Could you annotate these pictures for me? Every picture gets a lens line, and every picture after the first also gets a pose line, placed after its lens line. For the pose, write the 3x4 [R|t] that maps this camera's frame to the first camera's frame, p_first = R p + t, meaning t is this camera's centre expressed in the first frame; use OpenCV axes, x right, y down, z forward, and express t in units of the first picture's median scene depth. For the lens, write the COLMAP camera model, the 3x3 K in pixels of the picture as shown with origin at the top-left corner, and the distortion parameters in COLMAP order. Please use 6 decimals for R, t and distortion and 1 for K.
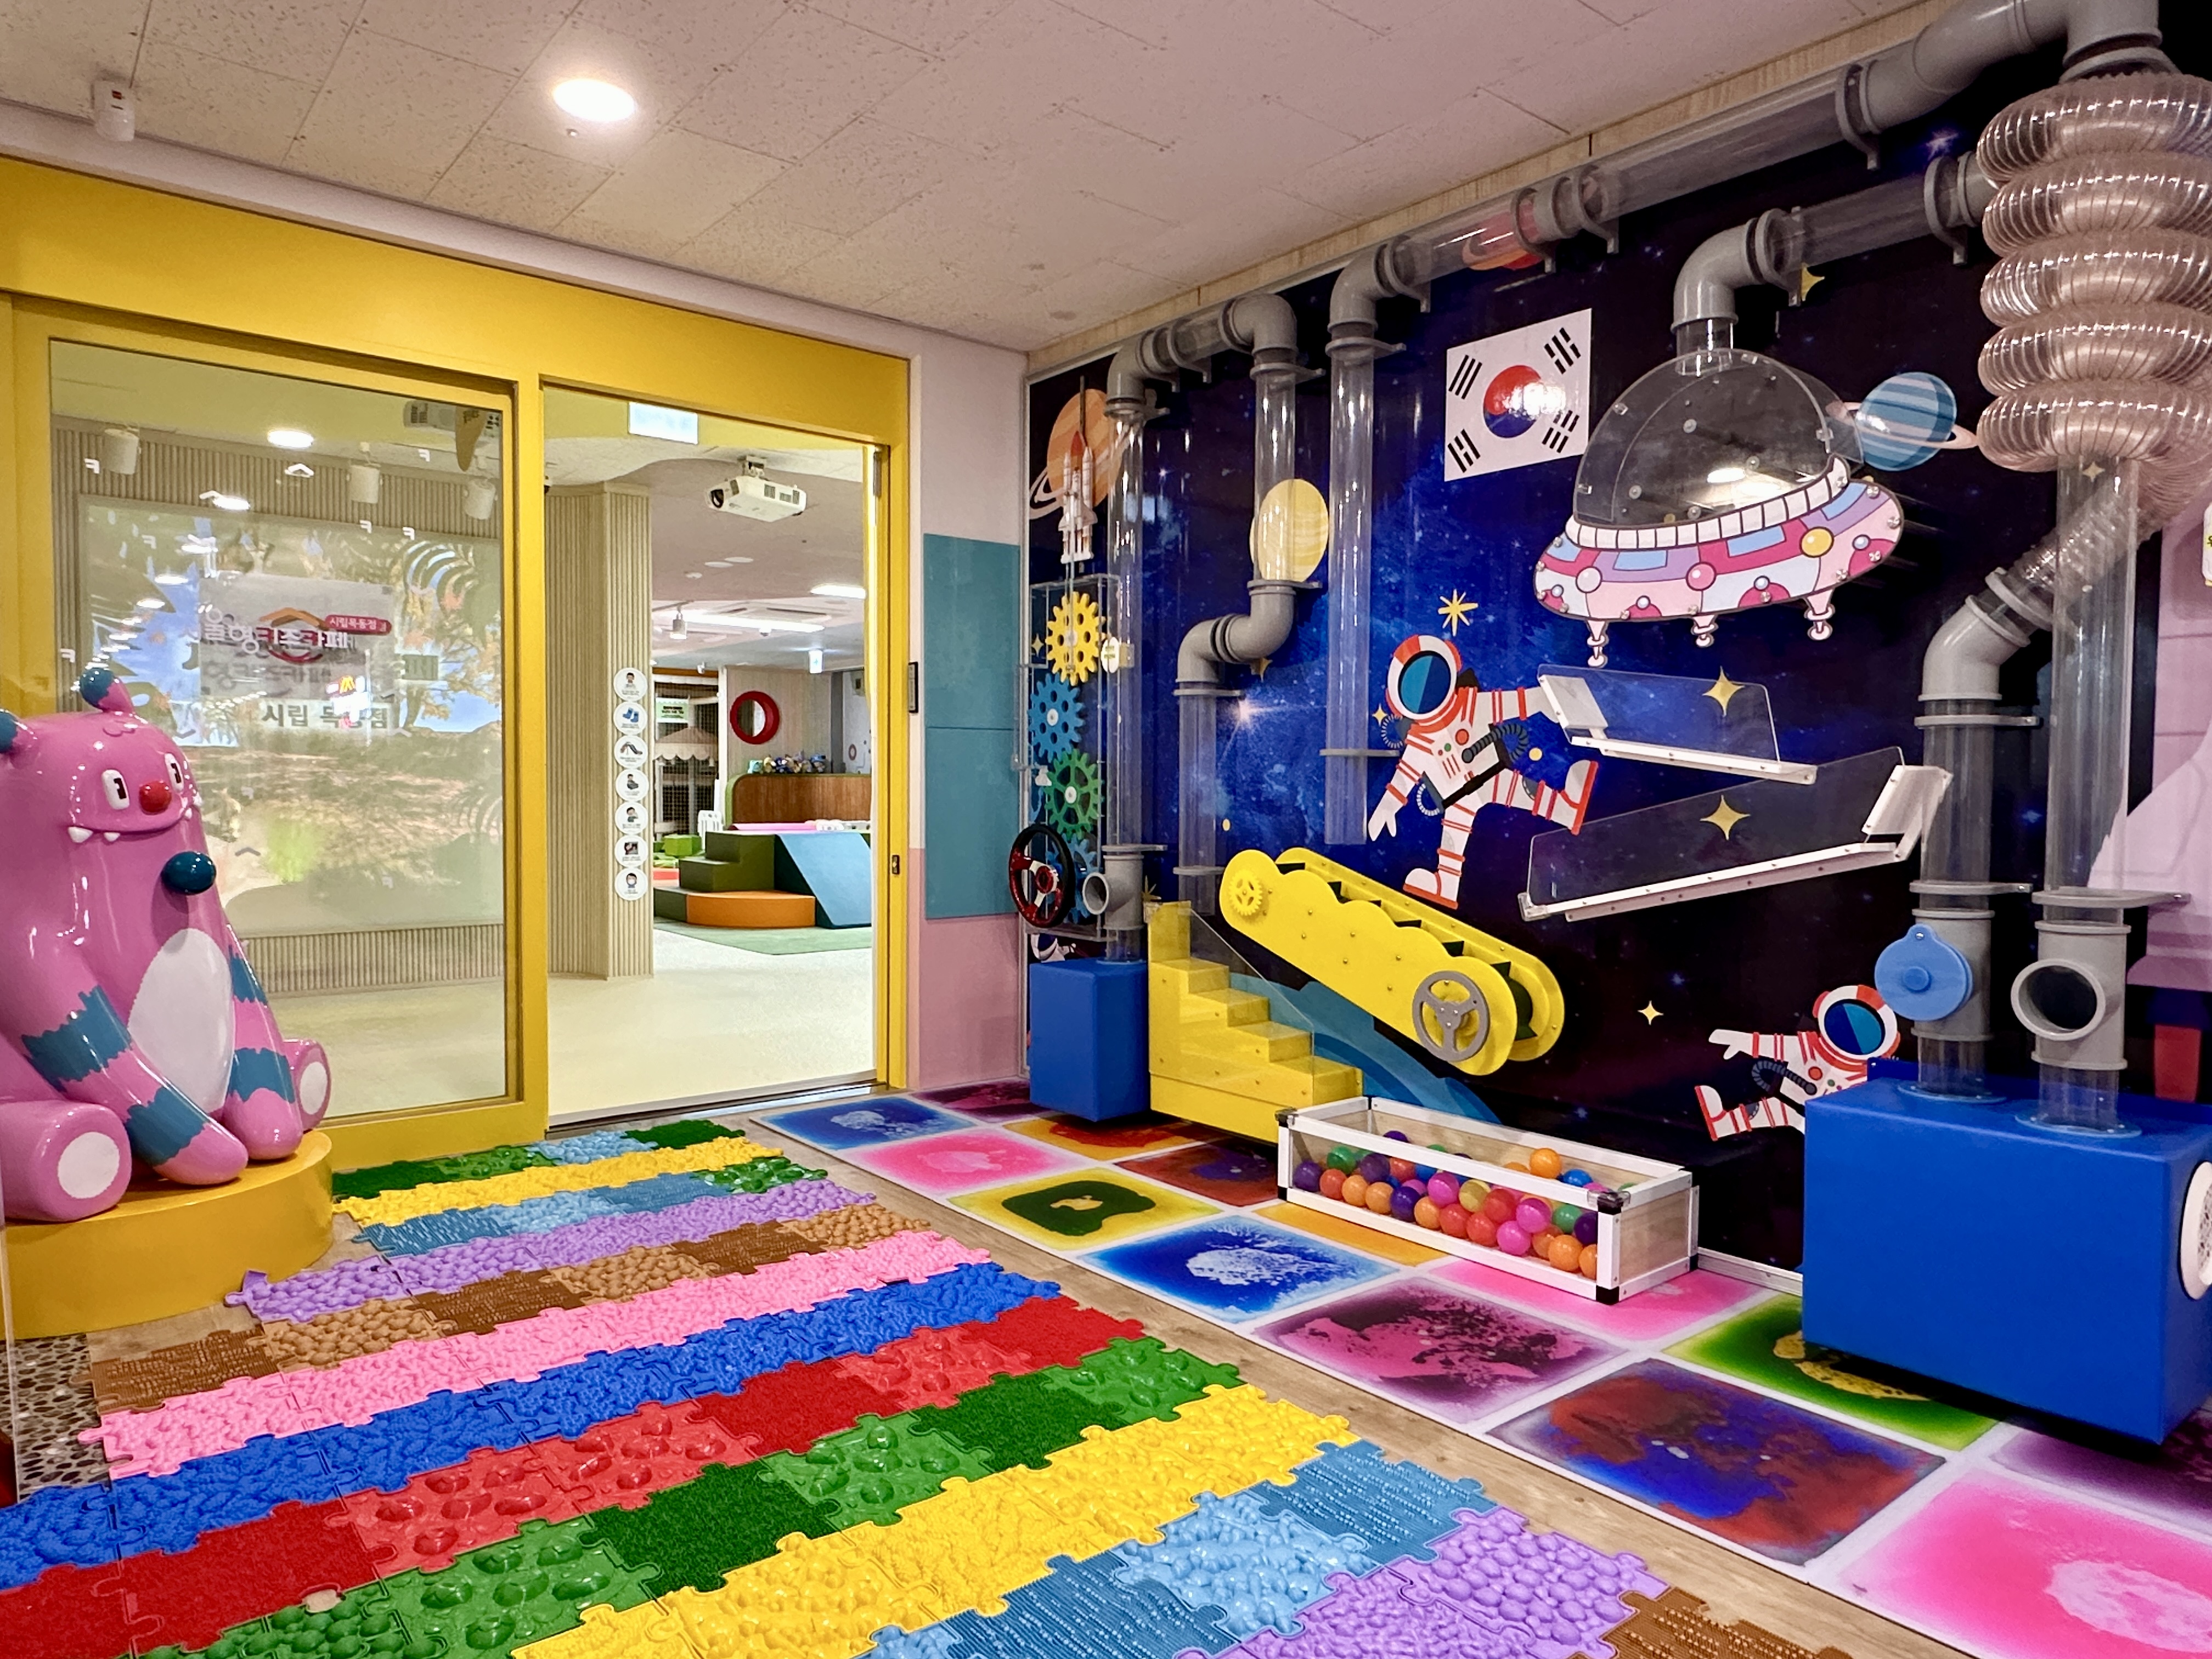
lens RADIAL K [[1393.3, 0, 1106.3], [0, 1393.3, 840.5], [0, 0, 1]] dist [0.001136, -0.000460]
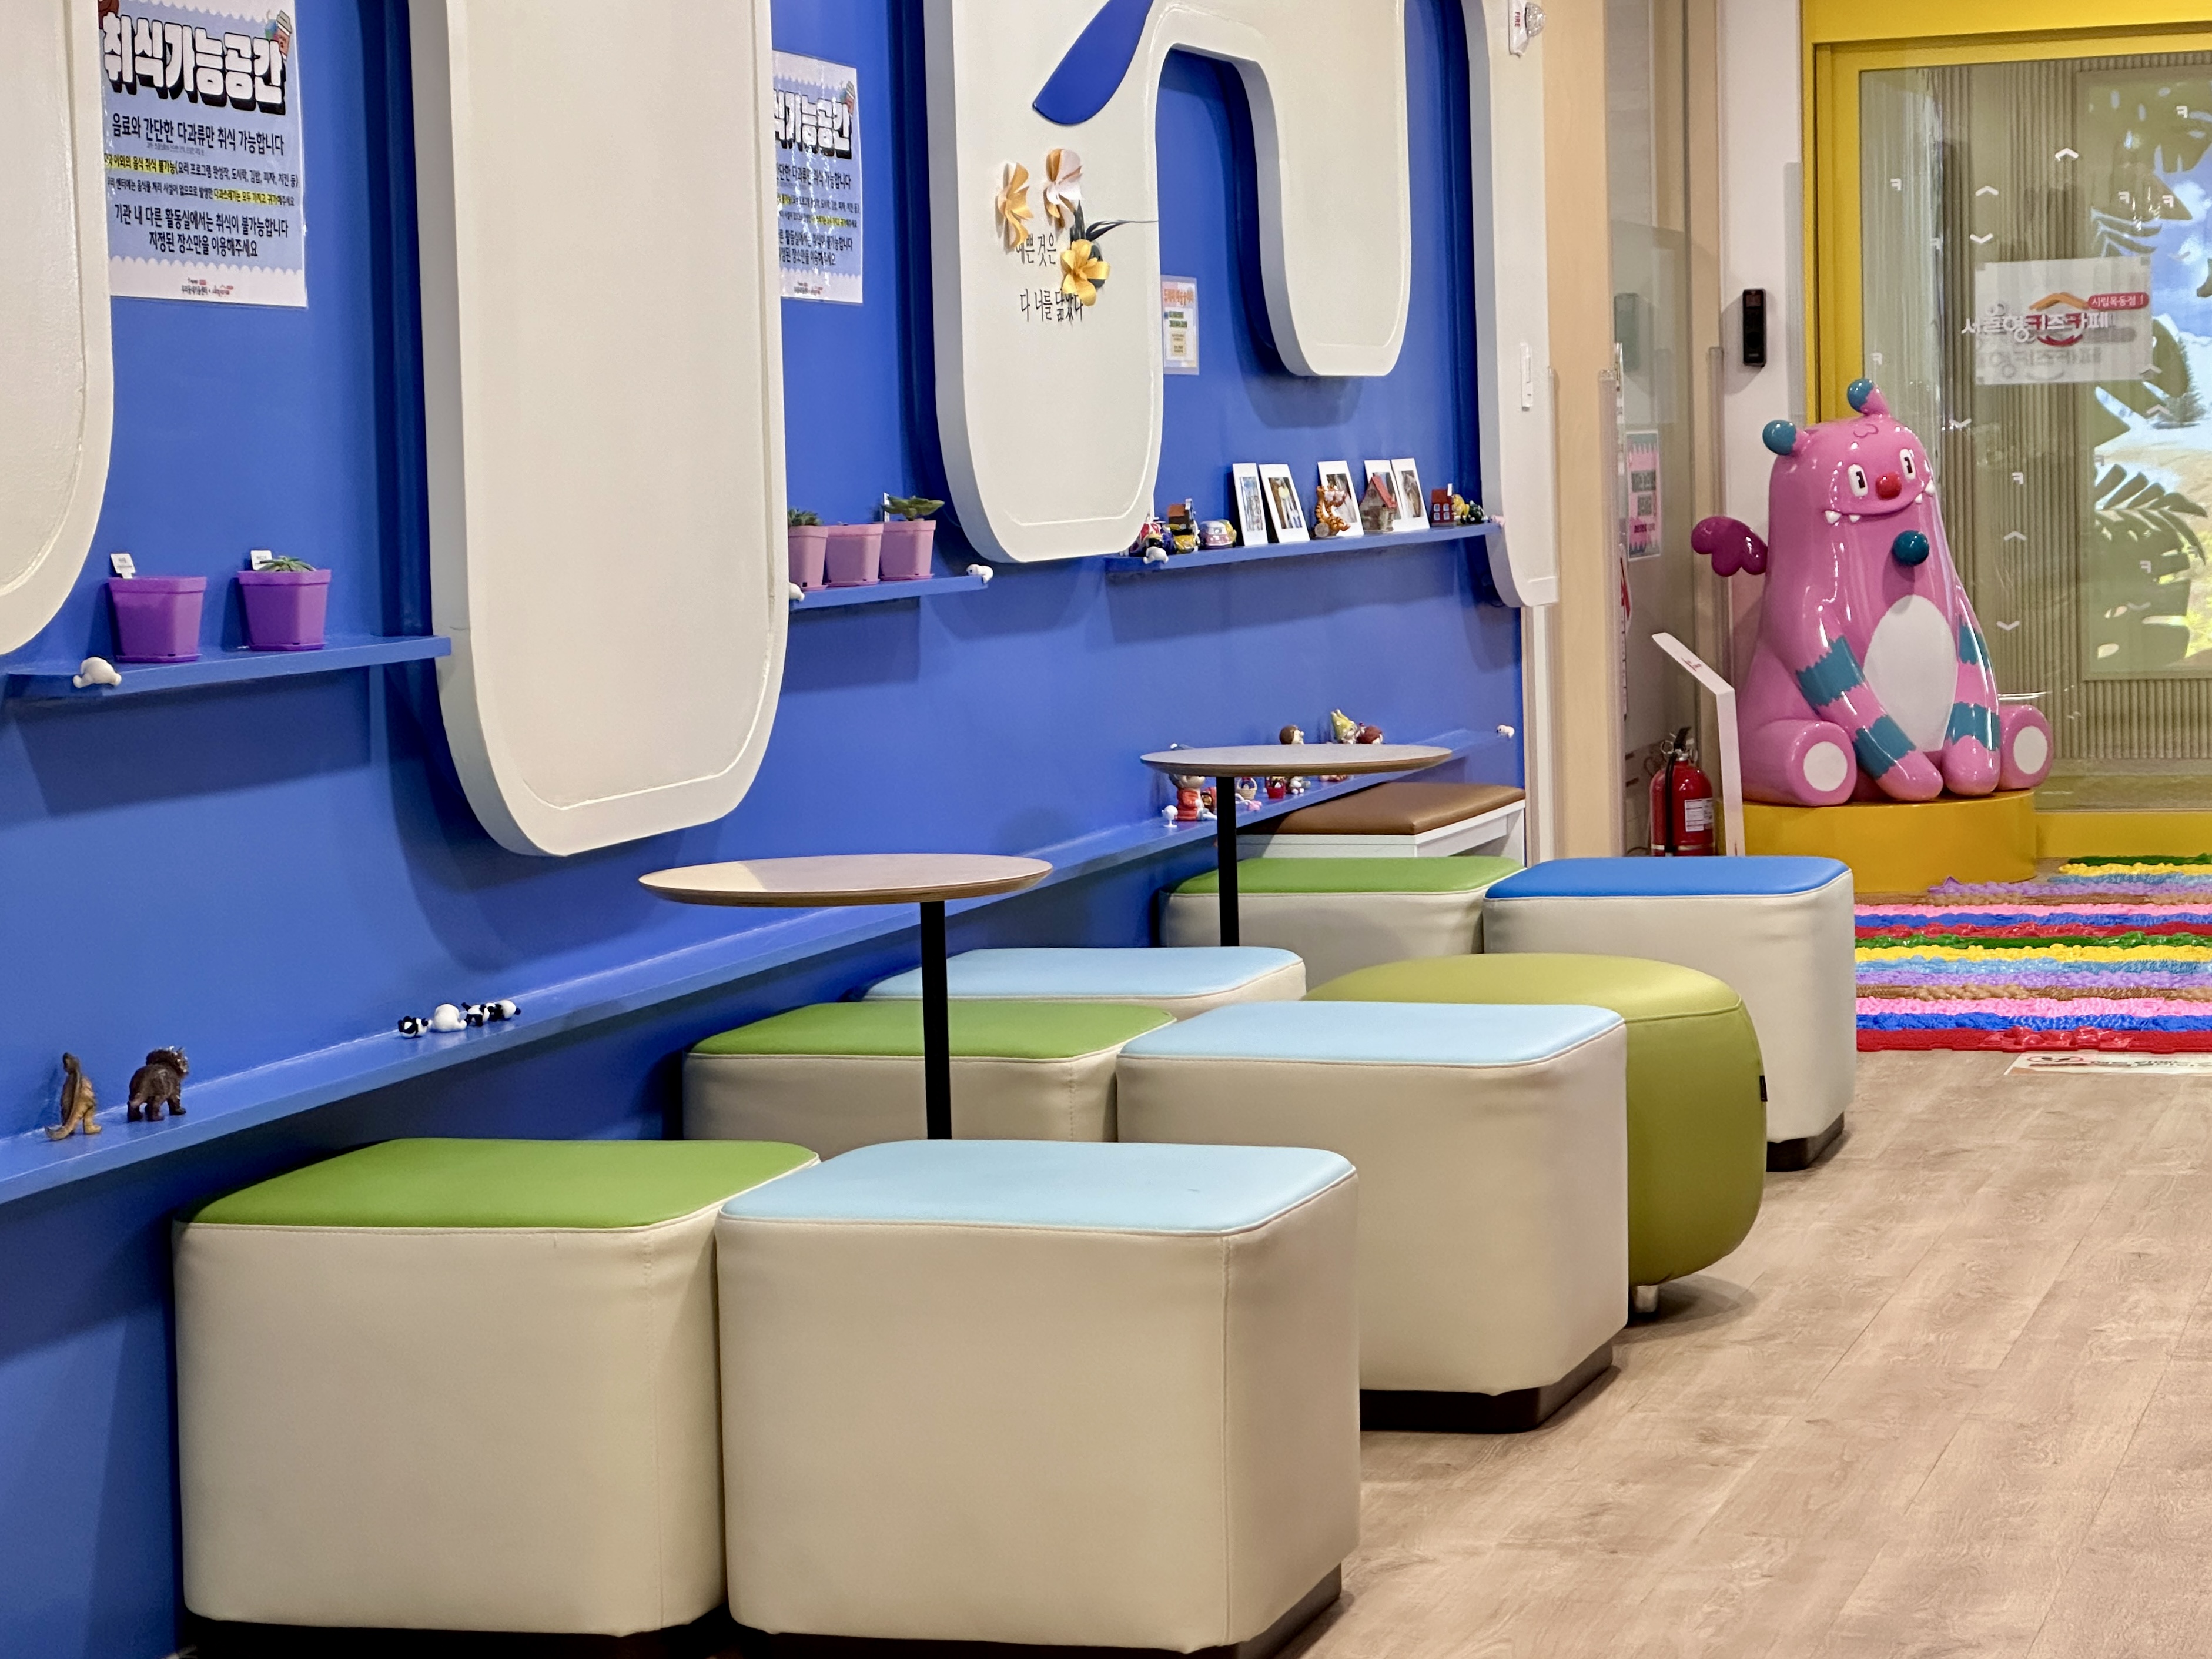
lens RADIAL K [[4985.3, 0, 1105.6], [0, 4985.3, 829.6], [0, 0, 1]] dist [0.063277, 0.000000]
pose [[0.562525, 0.043812, -0.825619, 2.497448], [0.001902, 0.998524, 0.054284, 0.029946], [0.826778, -0.032106, 0.561611, -1.986756]]
